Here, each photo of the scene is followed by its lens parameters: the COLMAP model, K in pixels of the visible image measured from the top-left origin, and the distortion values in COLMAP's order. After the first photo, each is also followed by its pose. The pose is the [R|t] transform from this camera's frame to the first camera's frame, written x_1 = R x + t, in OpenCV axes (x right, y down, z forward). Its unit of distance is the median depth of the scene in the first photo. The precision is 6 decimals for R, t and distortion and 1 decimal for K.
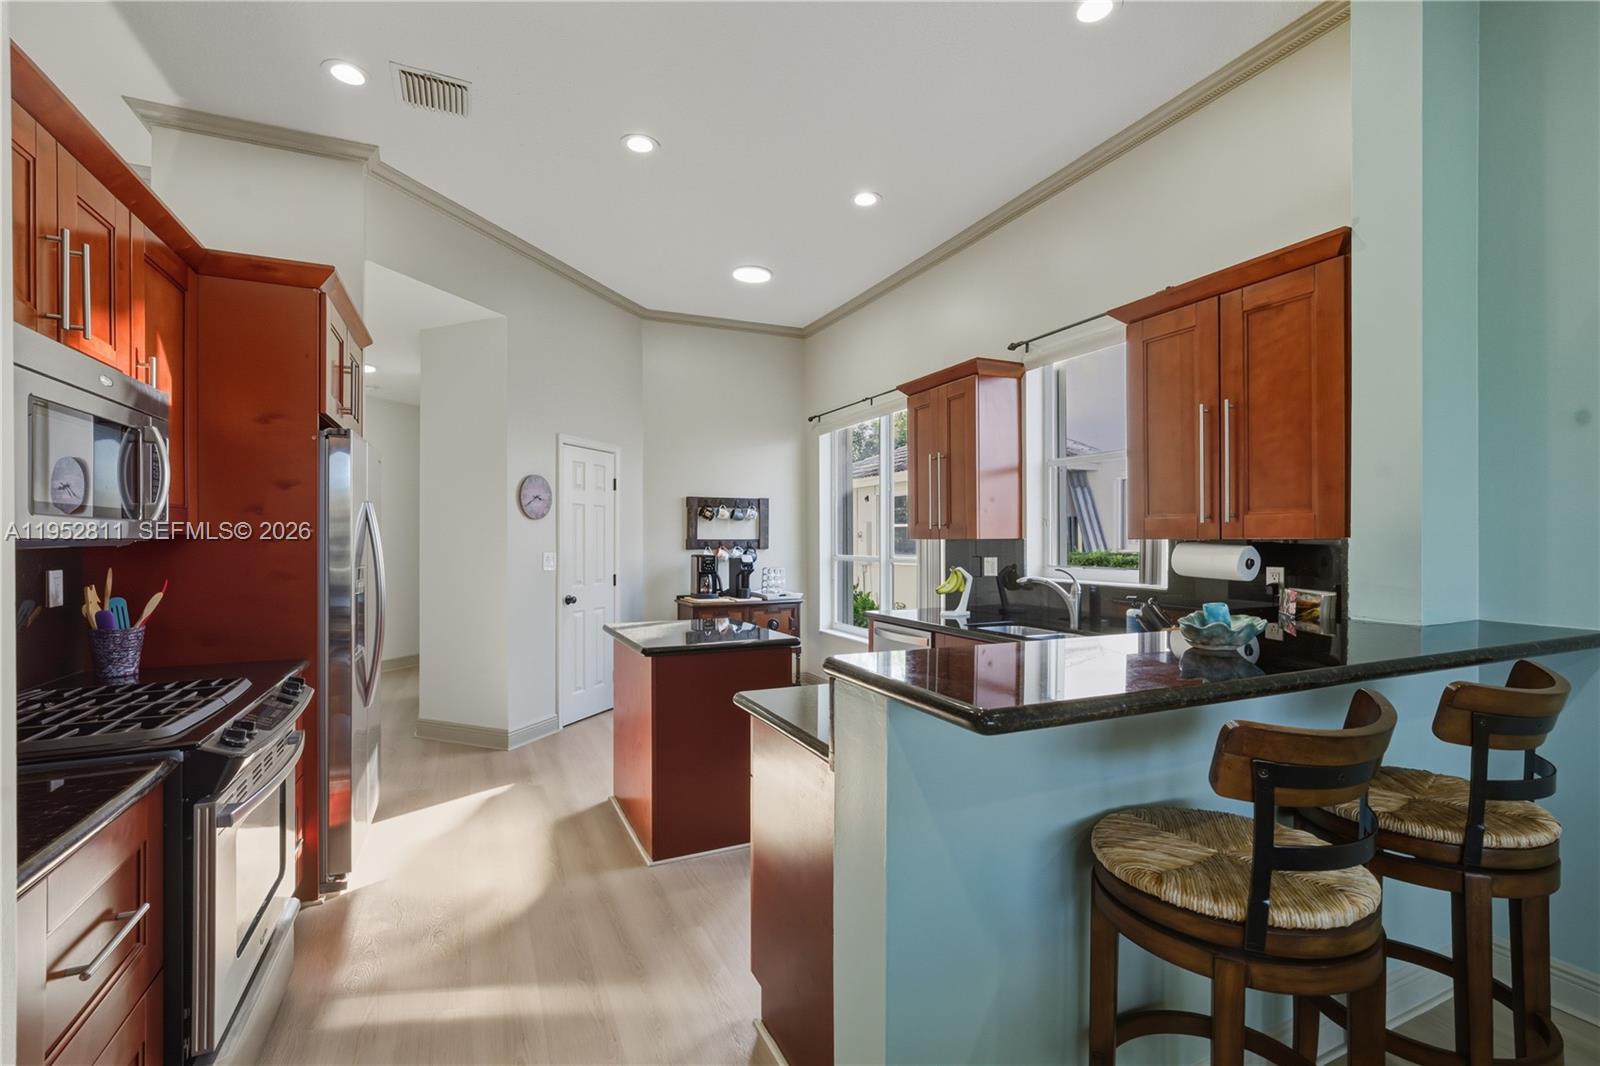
lens RADIAL K [[705.3, 0, 802.8], [0, 705.3, 540.9], [0, 0, 1]] dist [0.000352, 0.000114]
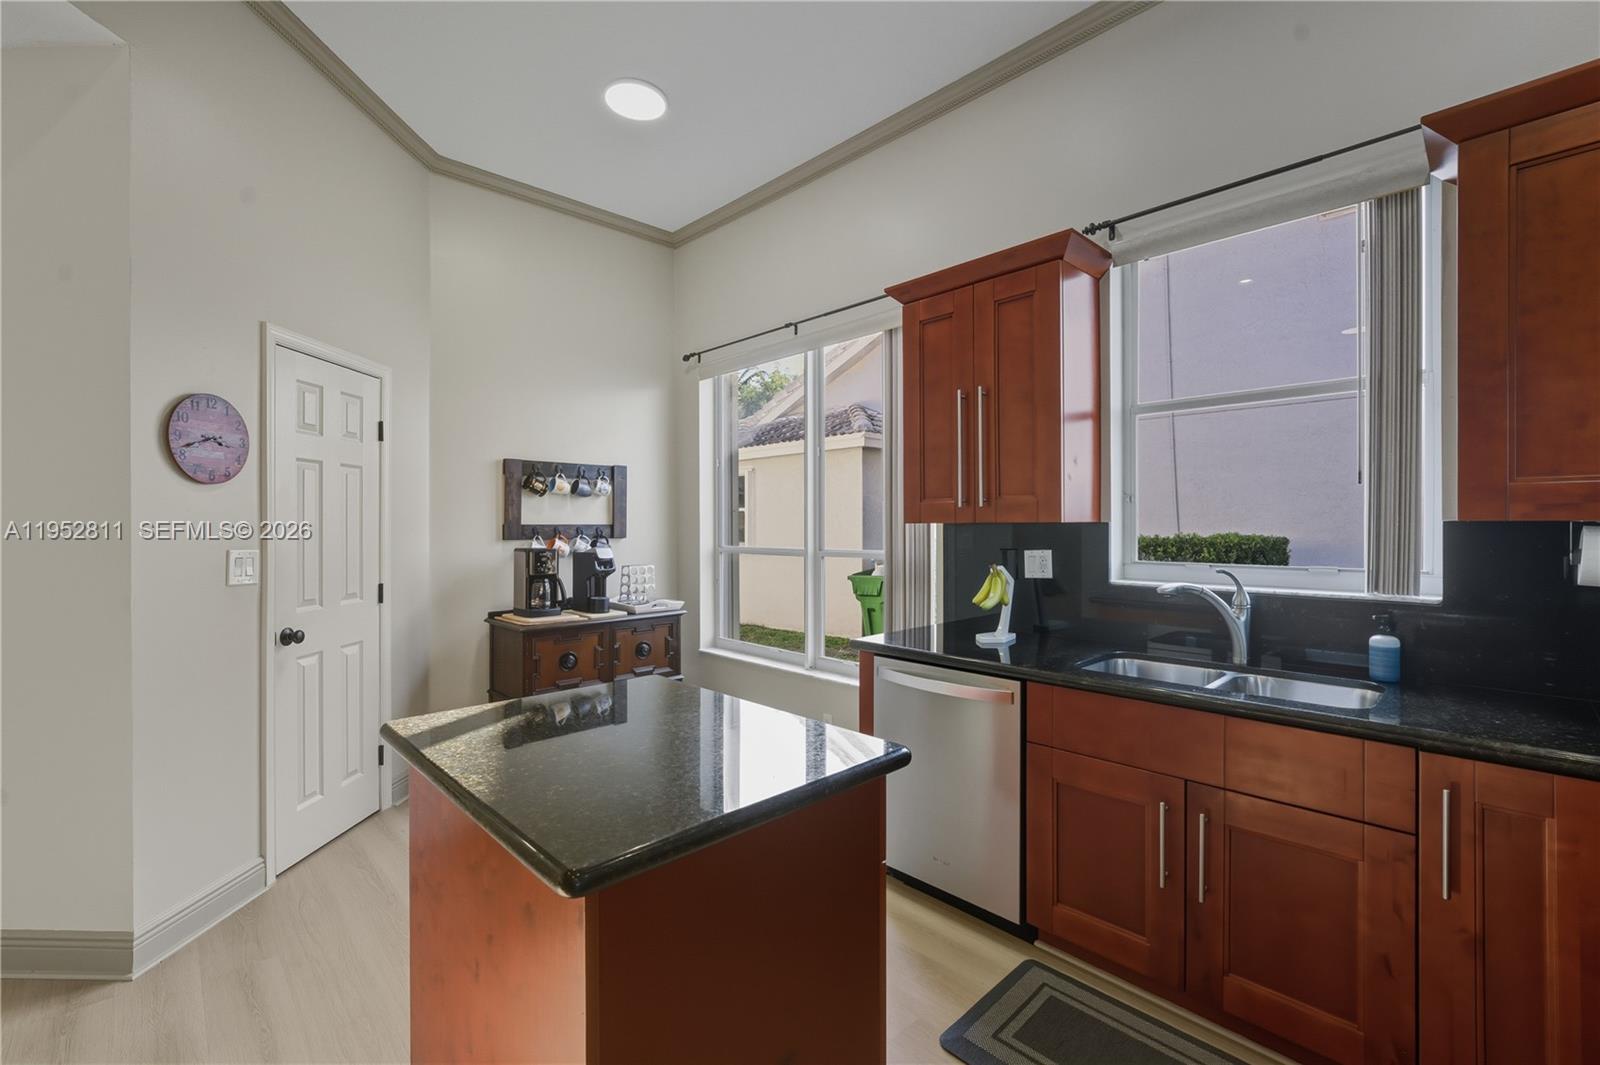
lens RADIAL K [[681.3, 0, 801.2], [0, 681.3, 523.8], [0, 0, 1]] dist [-0.002682, 0.000379]
pose [[0.948781, -0.000842, 0.315935, -0.105692], [0.002473, 0.999986, -0.004763, 0.000917], [-0.315926, 0.005300, 0.948769, 0.326587]]
